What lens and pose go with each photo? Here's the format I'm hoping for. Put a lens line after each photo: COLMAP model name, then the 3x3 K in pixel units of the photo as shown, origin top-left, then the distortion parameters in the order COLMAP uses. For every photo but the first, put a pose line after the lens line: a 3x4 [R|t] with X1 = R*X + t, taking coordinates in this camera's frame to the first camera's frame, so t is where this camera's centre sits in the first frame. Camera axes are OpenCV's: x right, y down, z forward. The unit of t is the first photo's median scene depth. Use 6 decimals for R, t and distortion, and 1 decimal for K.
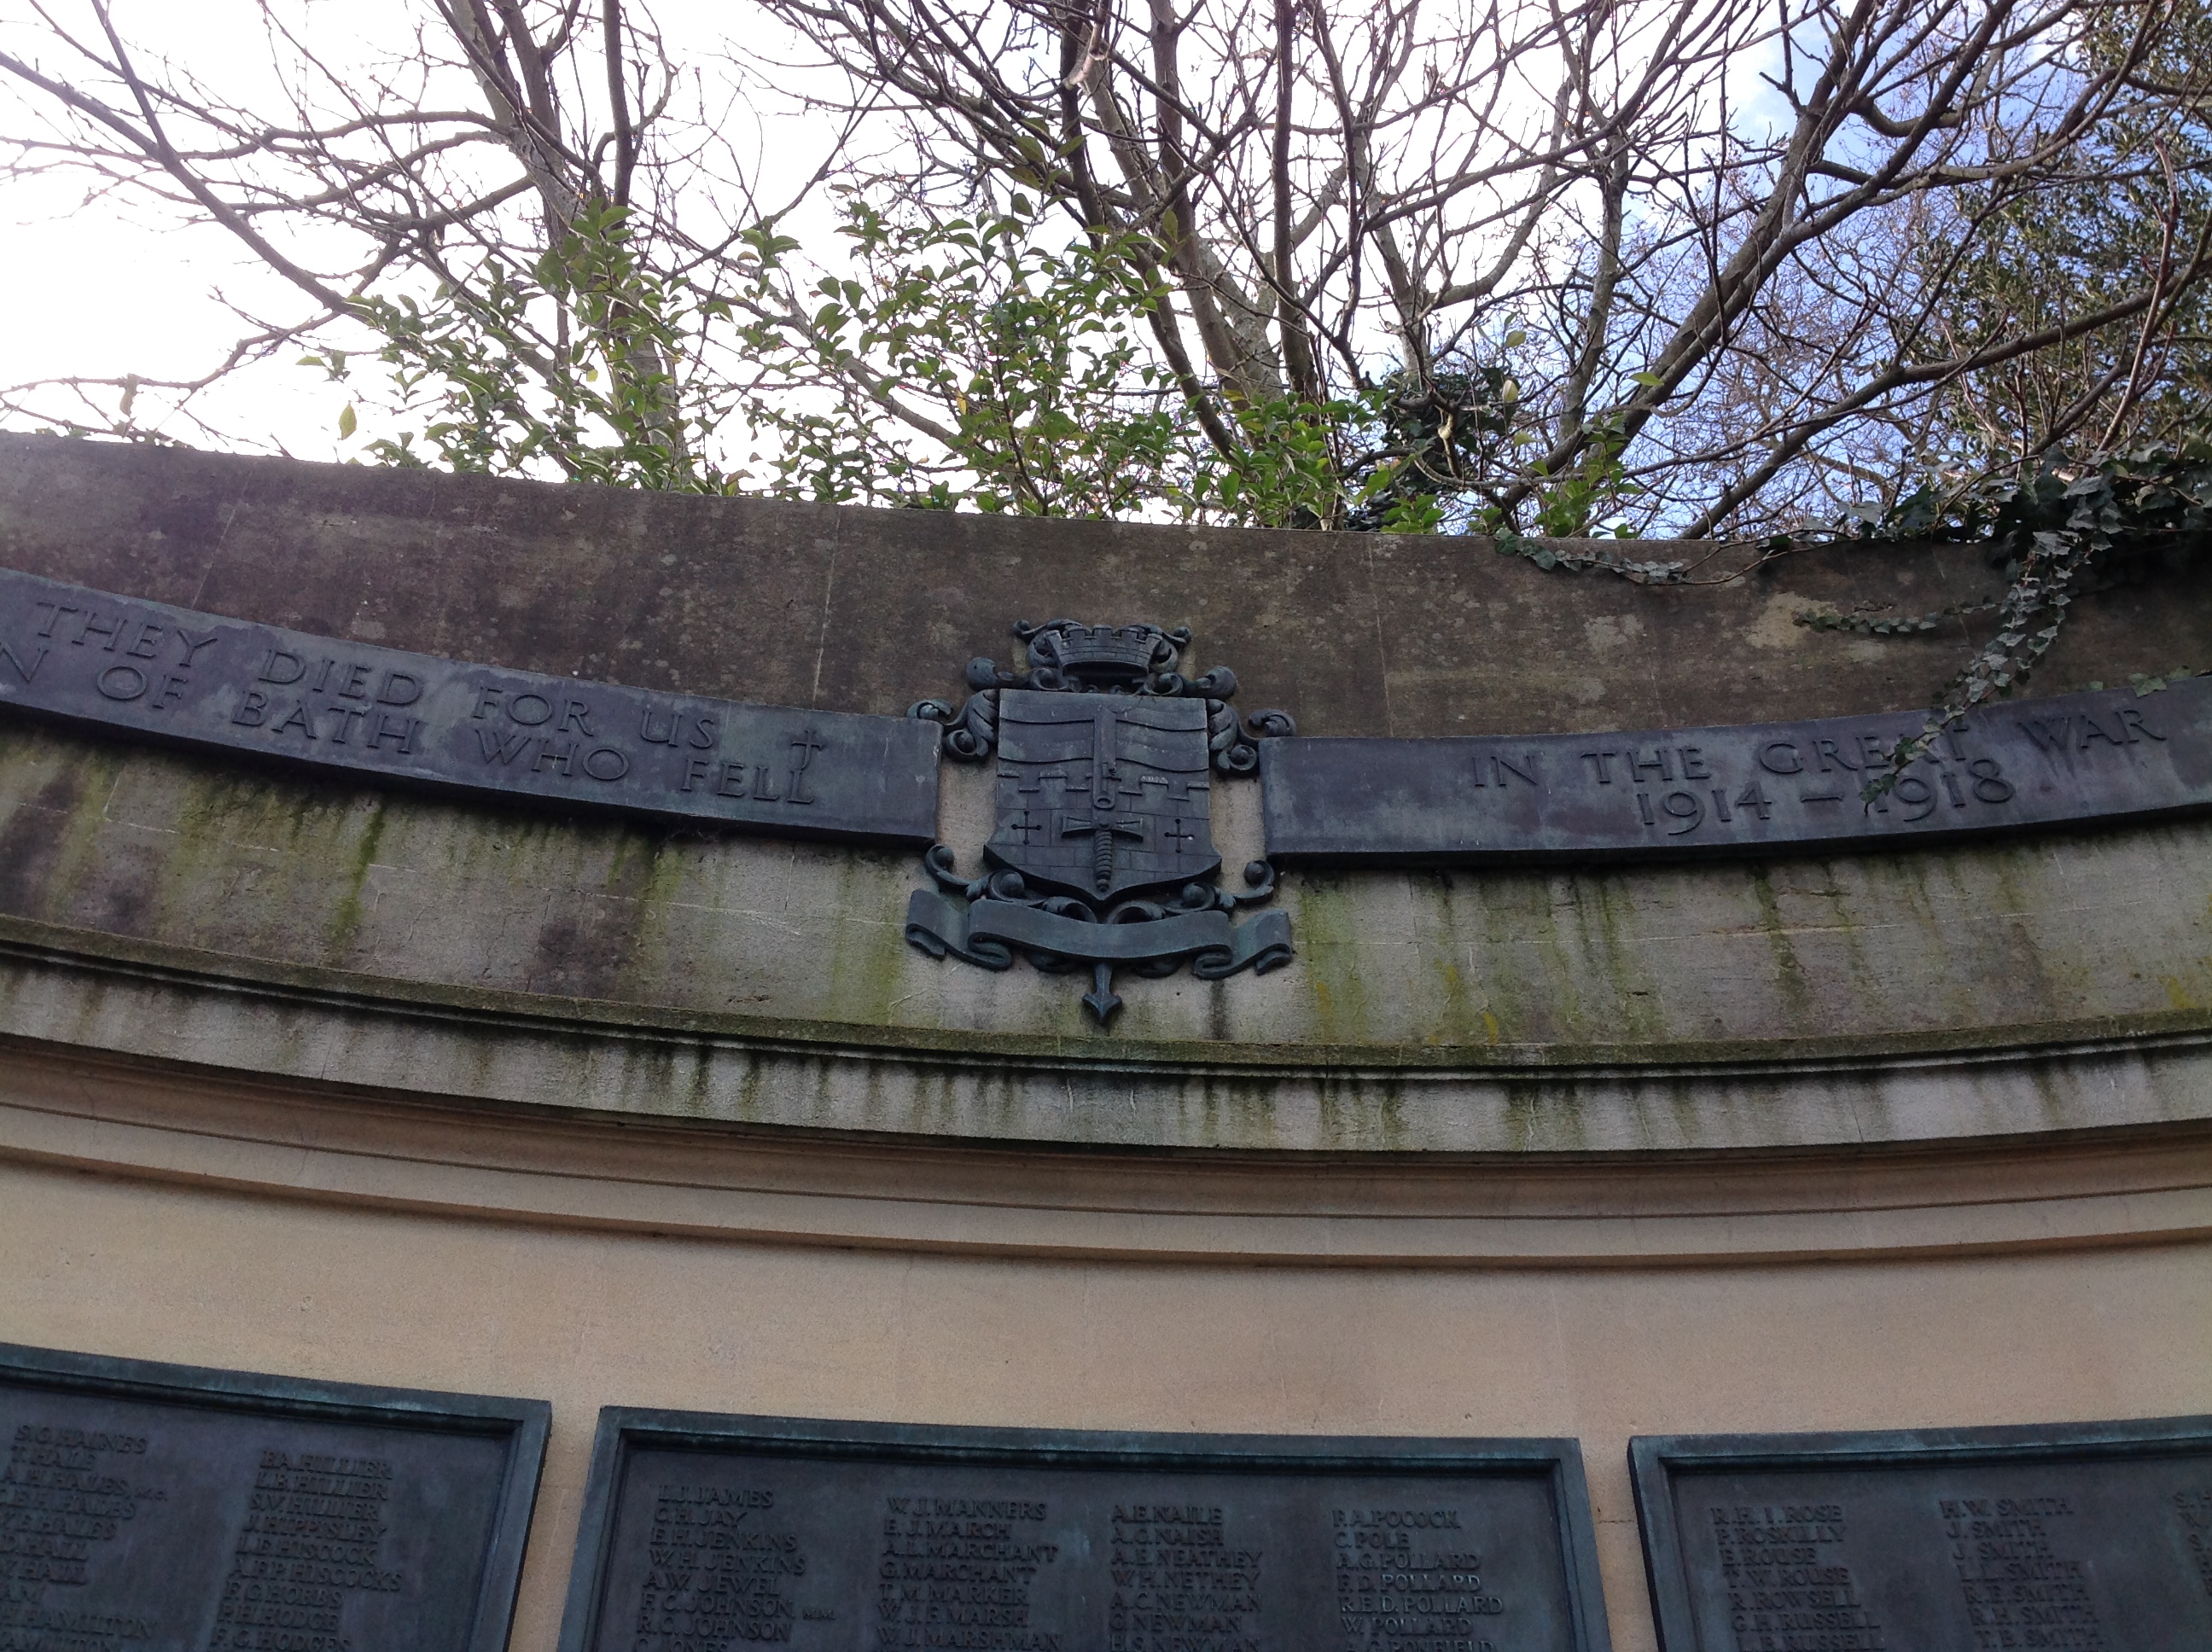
lens RADIAL K [[2206.9, 0, 1106.0], [0, 2206.9, 826.0], [0, 0, 1]] dist [0.099486, -0.000058]
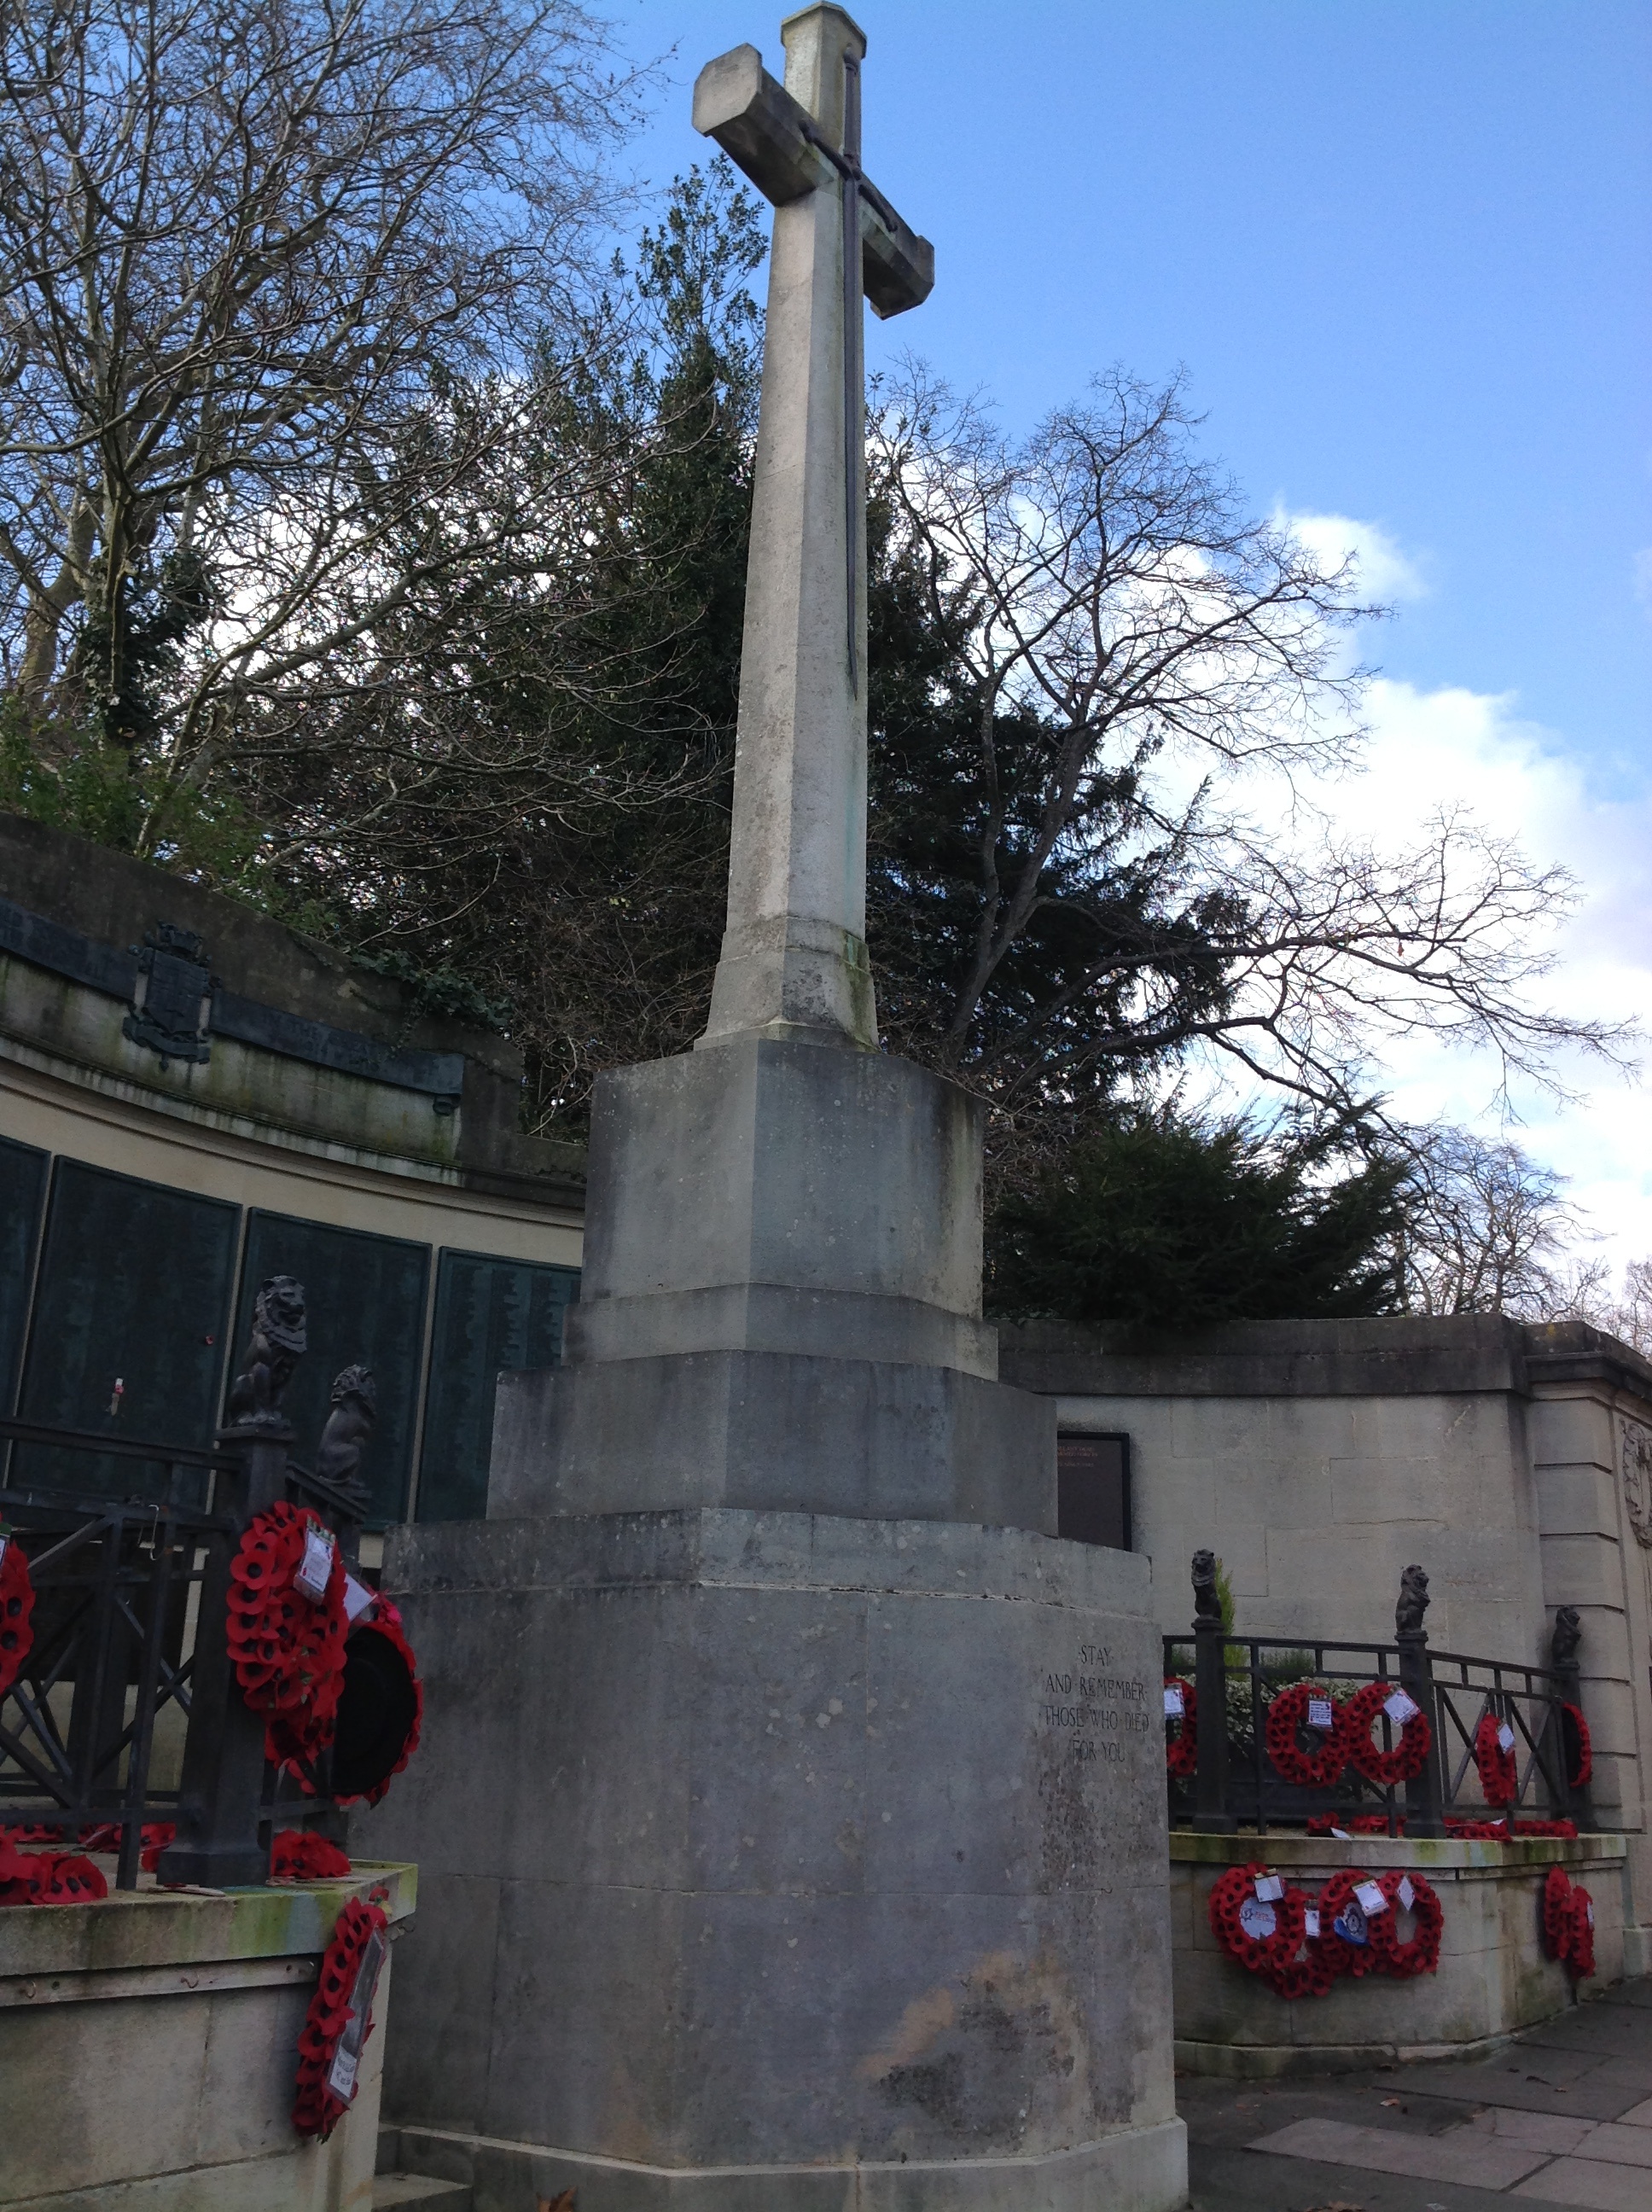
lens RADIAL K [[2206.9, 0, 826.0], [0, 2206.9, 1106.0], [0, 0, 1]] dist [0.099486, -0.000058]
pose [[0.653919, 0.249464, 0.714253, -1.970278], [-0.528599, 0.826070, 0.195429, -1.206638], [-0.541271, -0.505348, 0.672049, -2.226031]]
